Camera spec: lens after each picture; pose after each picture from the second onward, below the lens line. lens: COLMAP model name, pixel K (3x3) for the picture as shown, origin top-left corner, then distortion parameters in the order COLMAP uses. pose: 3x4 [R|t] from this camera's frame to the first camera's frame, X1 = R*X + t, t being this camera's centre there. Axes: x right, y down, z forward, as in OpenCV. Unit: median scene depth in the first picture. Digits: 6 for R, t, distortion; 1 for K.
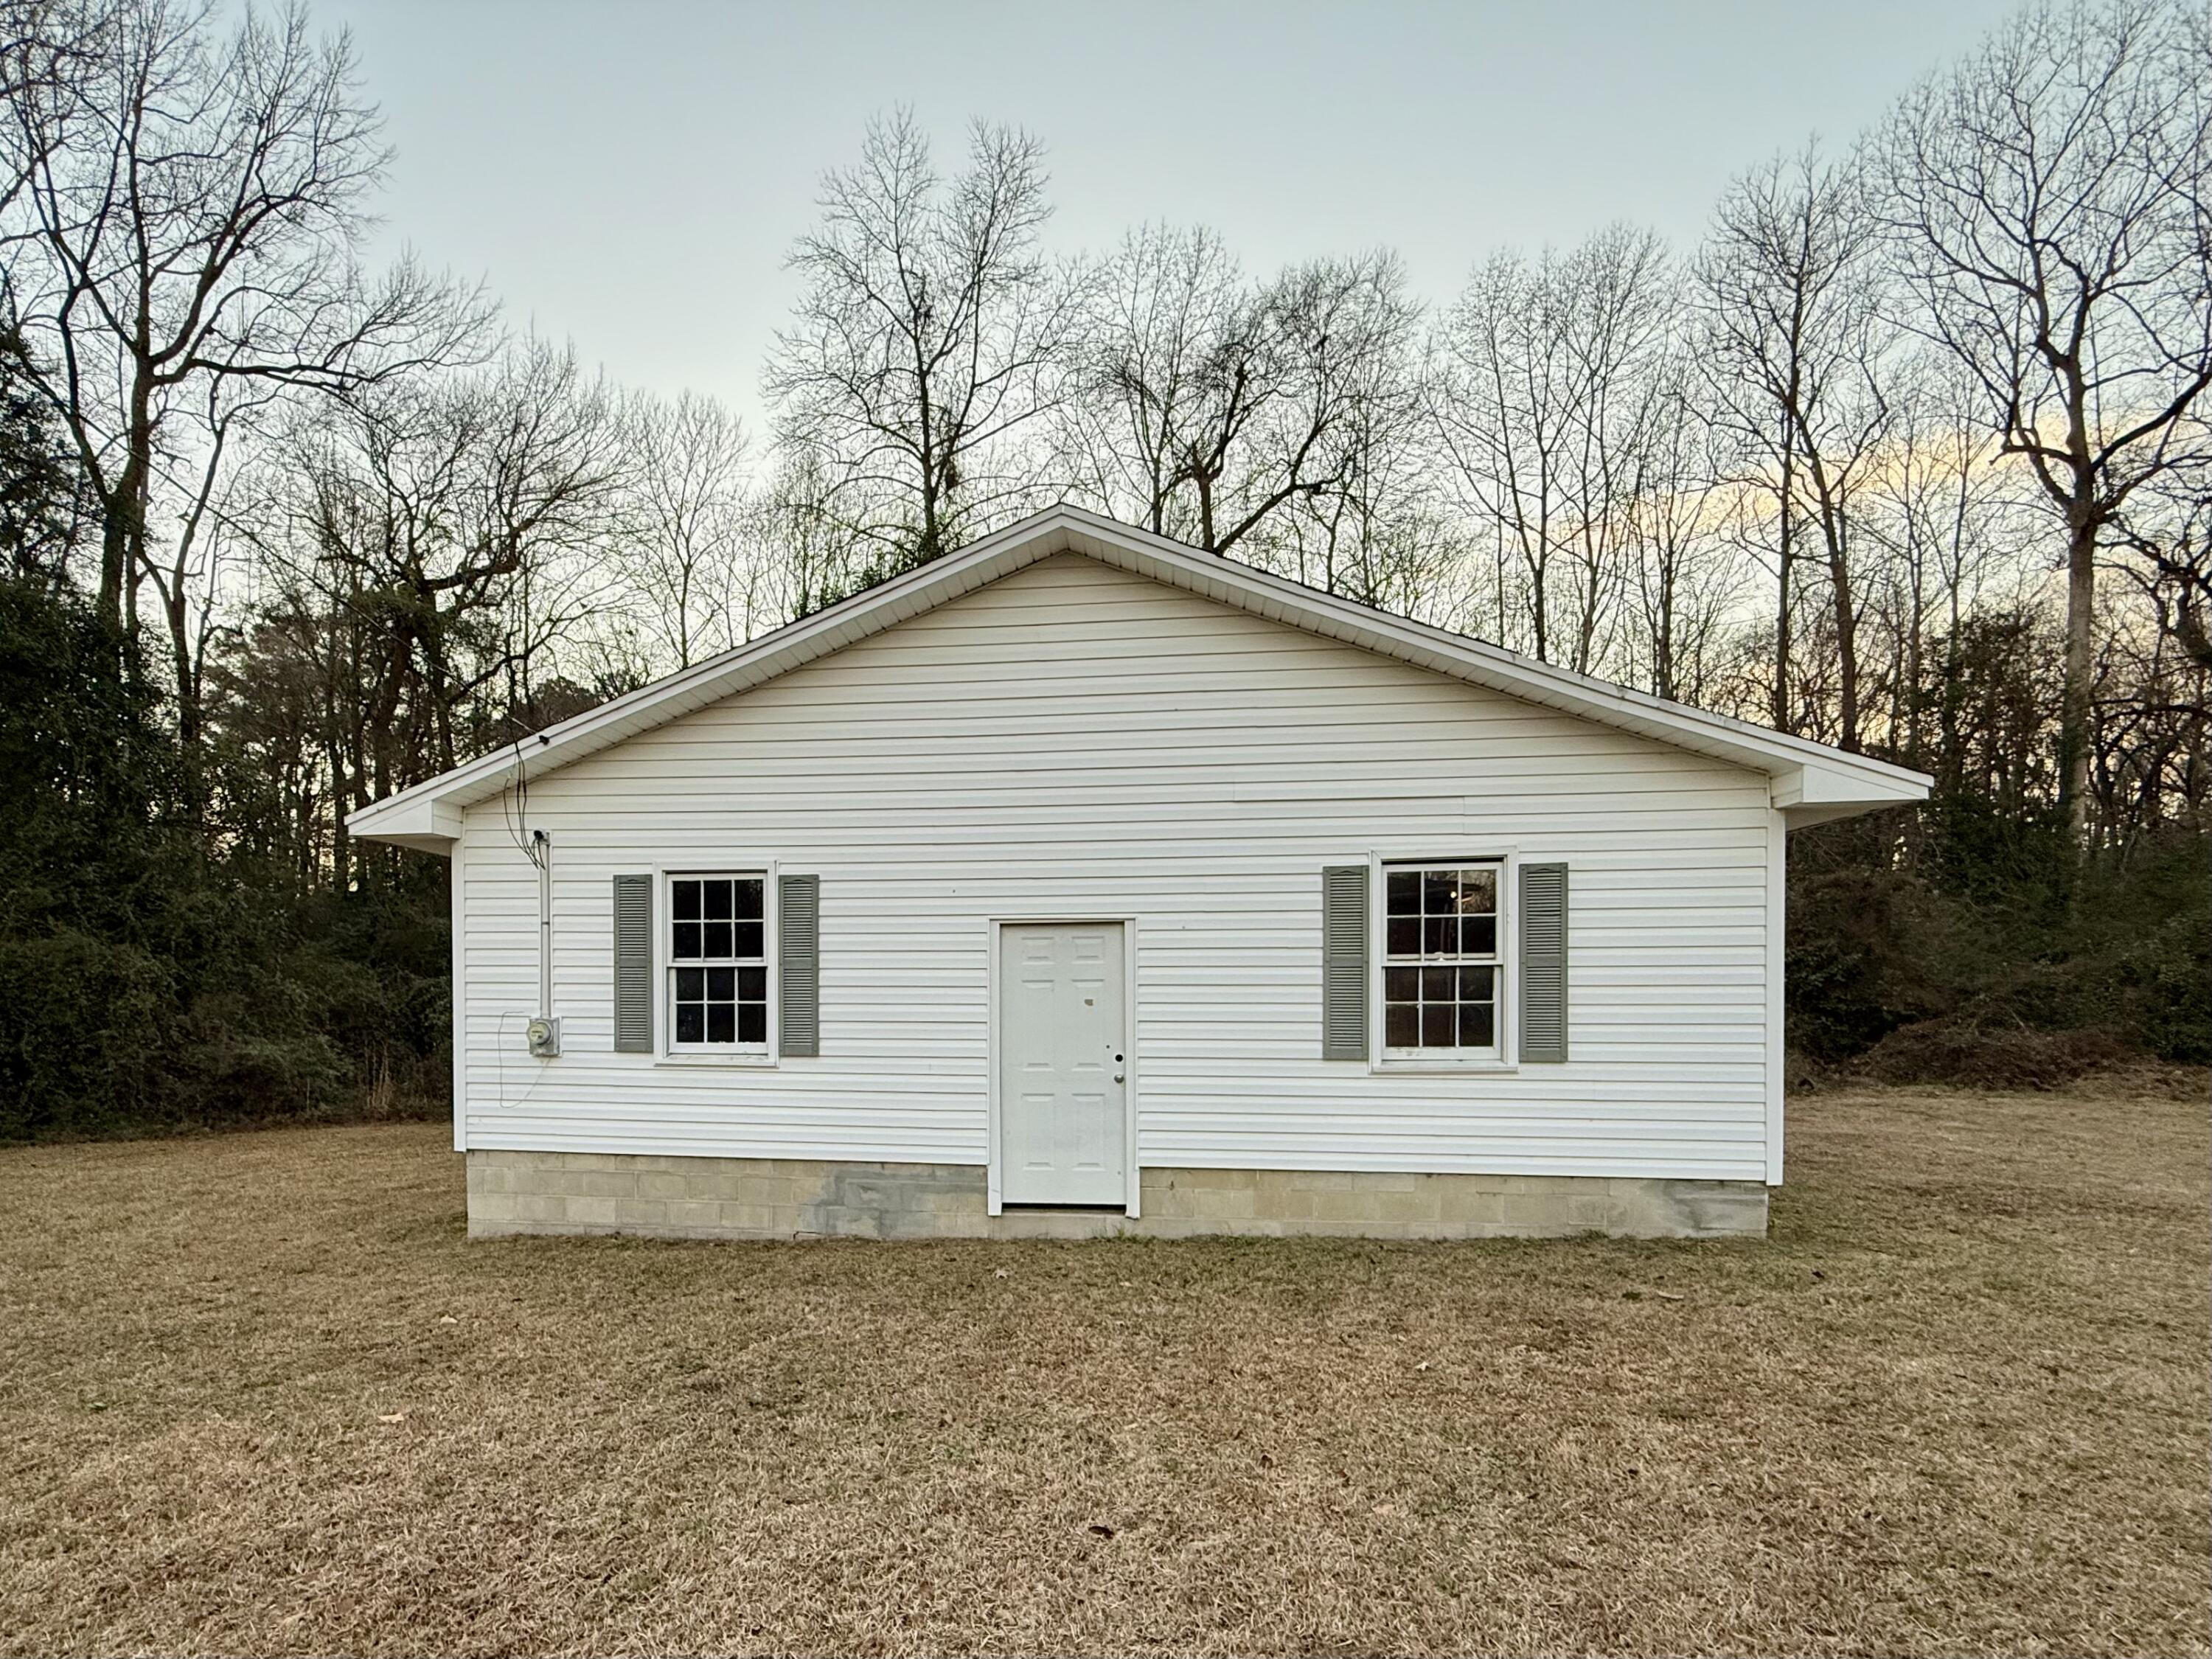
lens RADIAL K [[1098.7, 0, 979.8], [0, 1098.7, 1043.2], [0, 0, 1]] dist [0.001391, -0.000086]
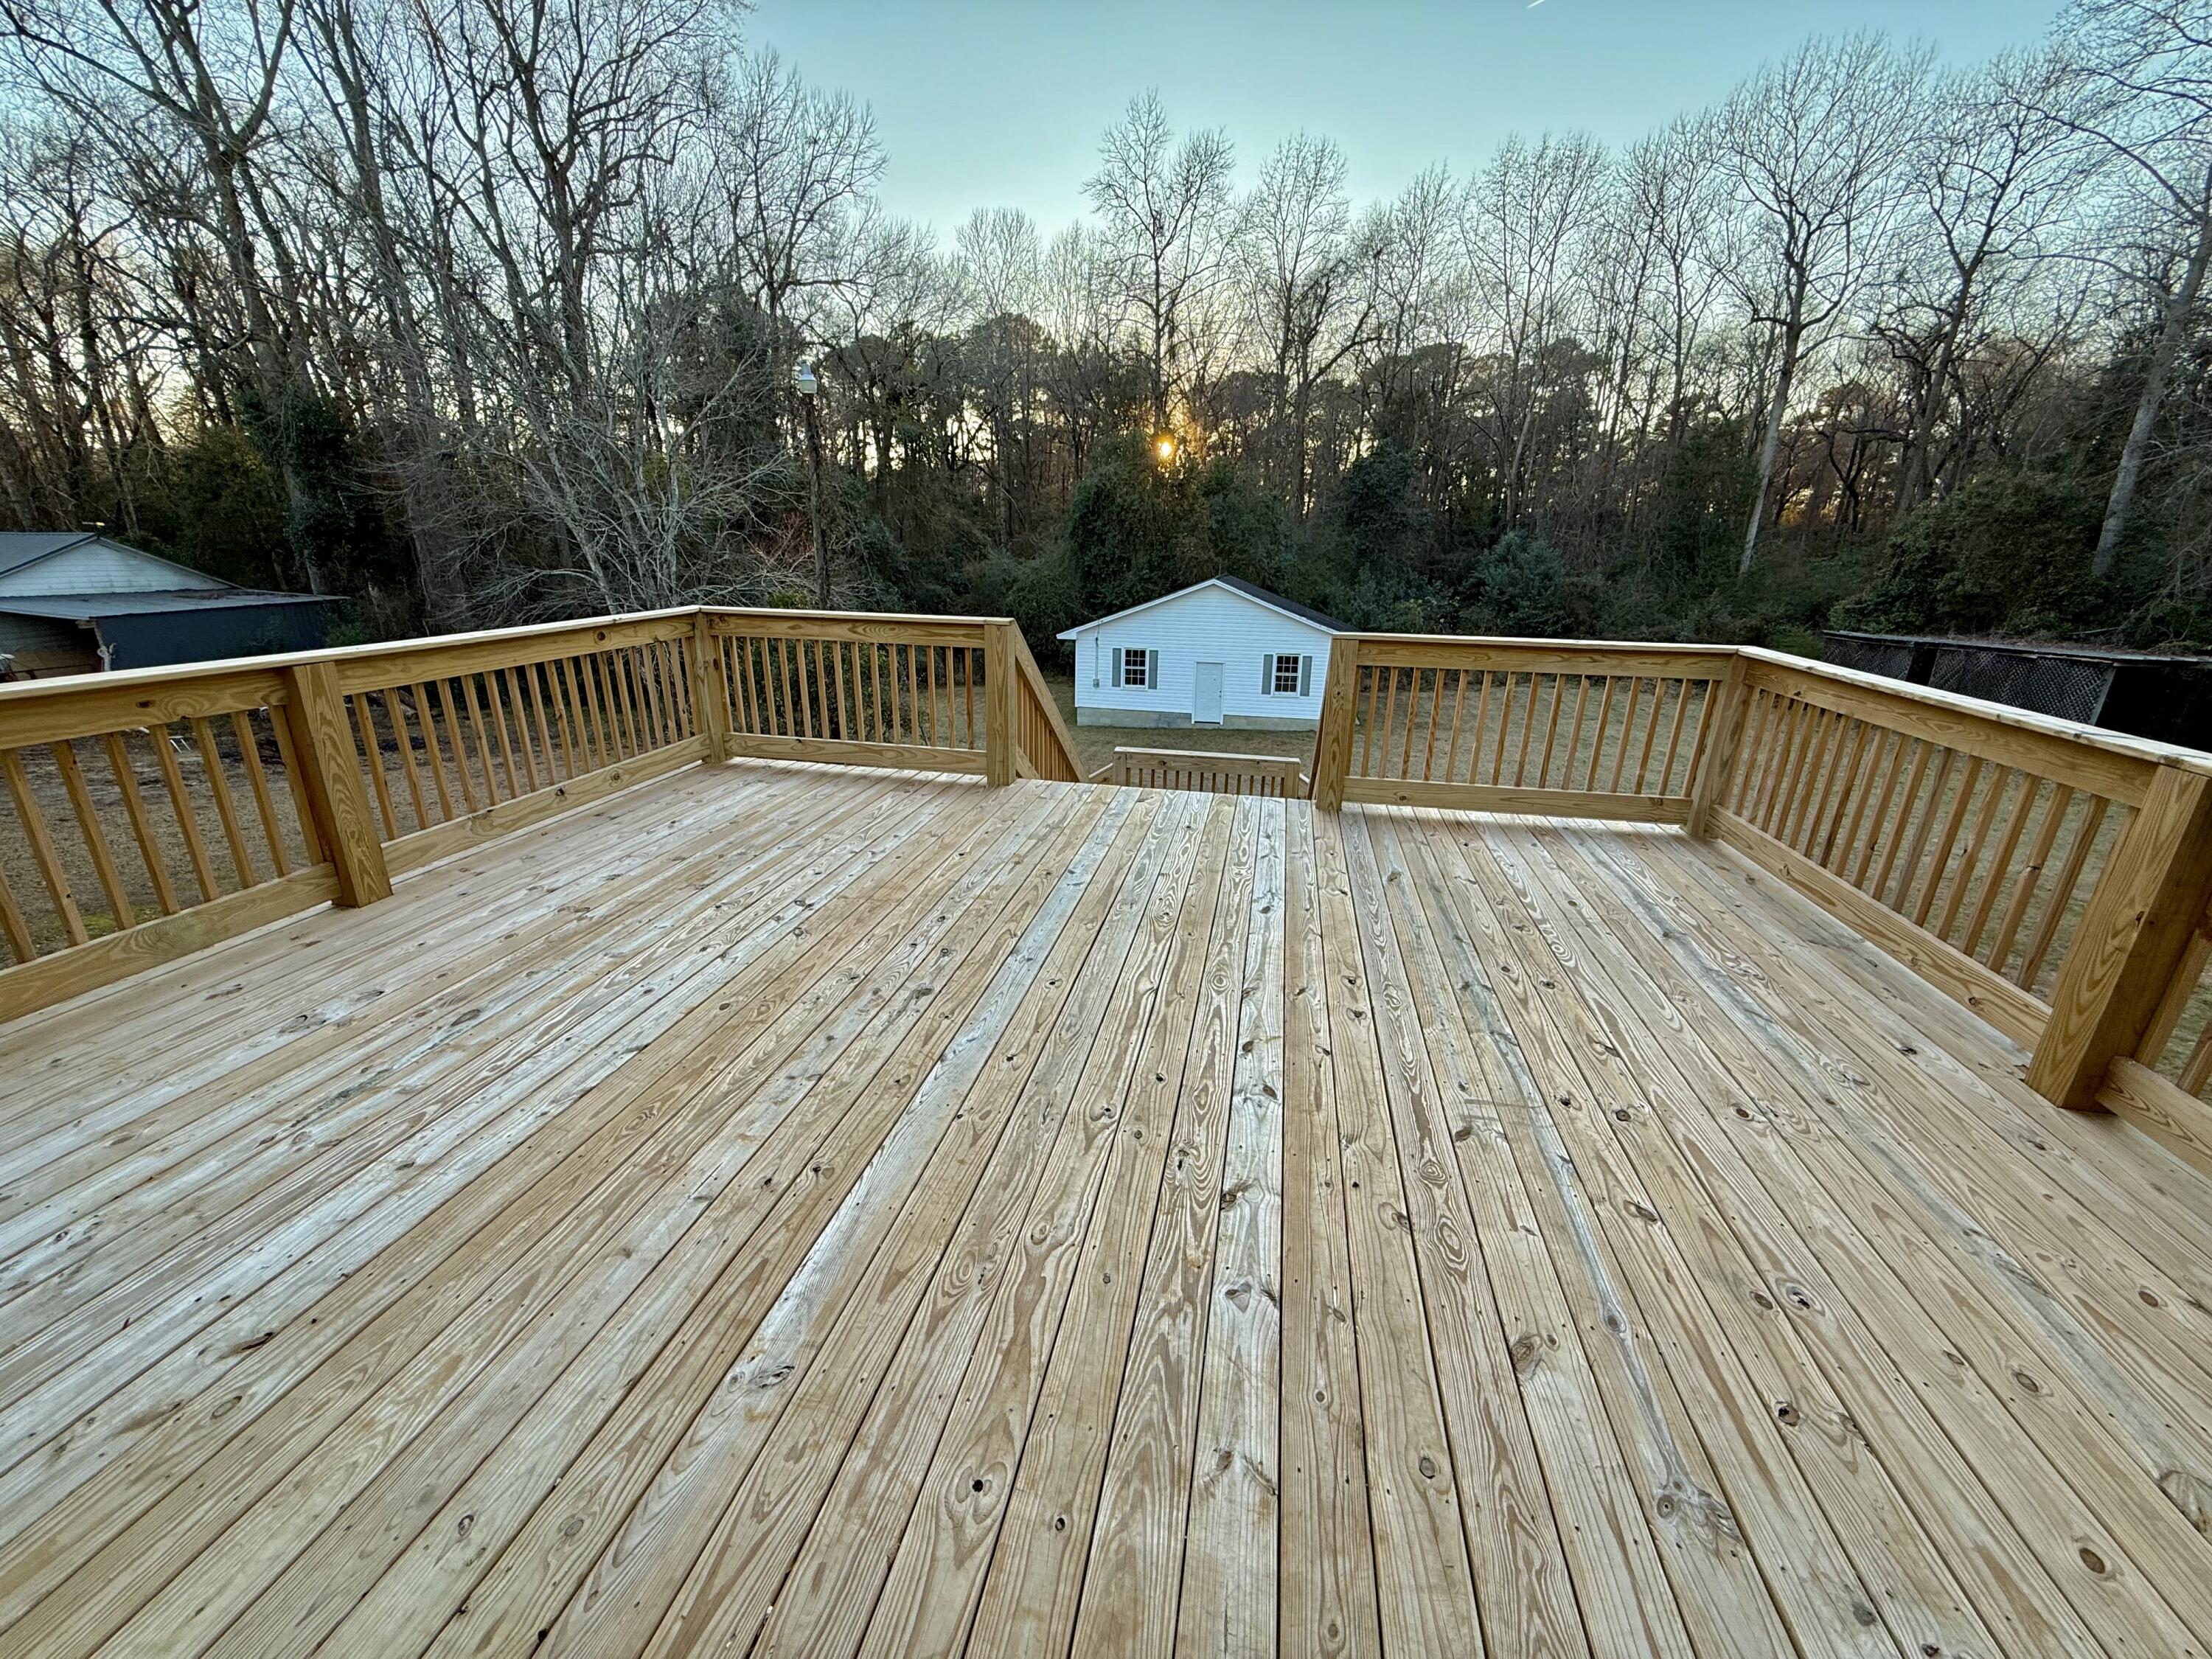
lens RADIAL K [[876.5, 0, 1102.0], [0, 876.5, 835.3], [0, 0, 1]] dist [0.000777, -0.000948]
pose [[0.998297, 0.032454, -0.048484, -0.173576], [-0.017782, 0.960719, 0.276953, -0.411598], [0.055567, -0.275619, 0.959660, -2.718886]]
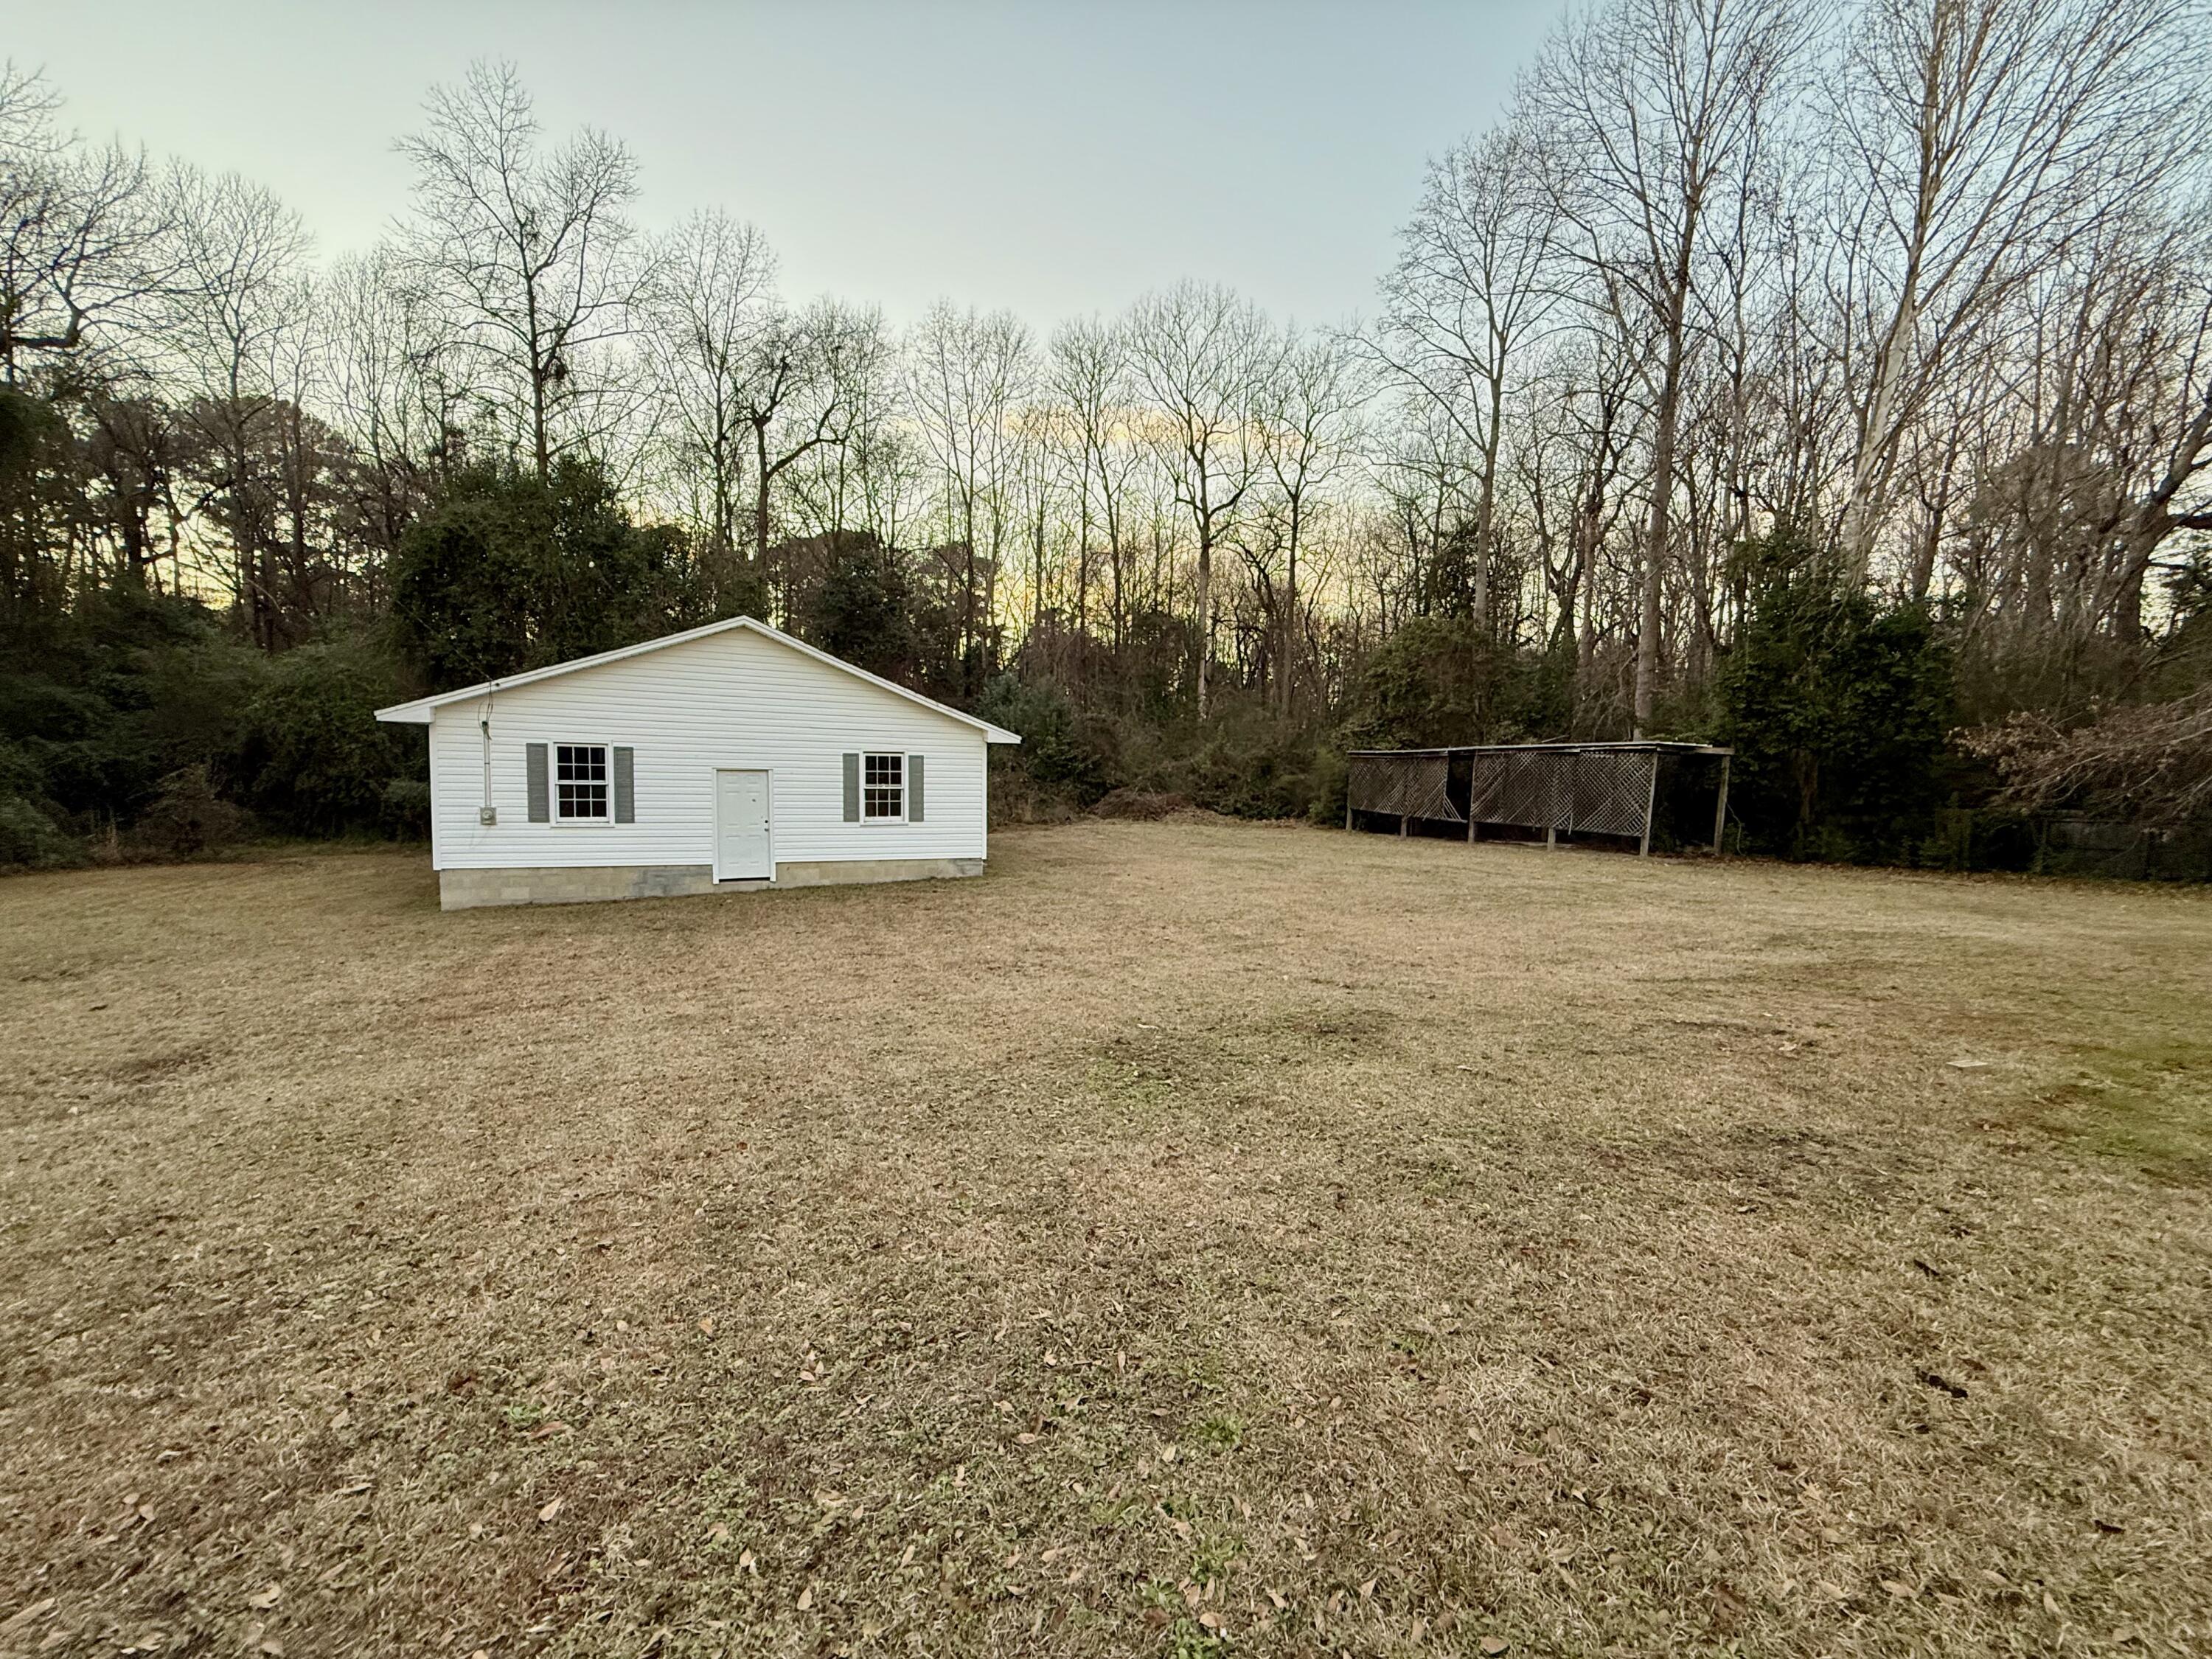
lens RADIAL K [[876.5, 0, 1101.0], [0, 876.5, 834.1], [0, 0, 1]] dist [0.000777, -0.000948]
pose [[0.829245, -0.024473, 0.558349, -0.360802], [-0.008781, 0.998347, 0.056800, -0.078500], [-0.558817, -0.052005, 0.827659, -1.122620]]
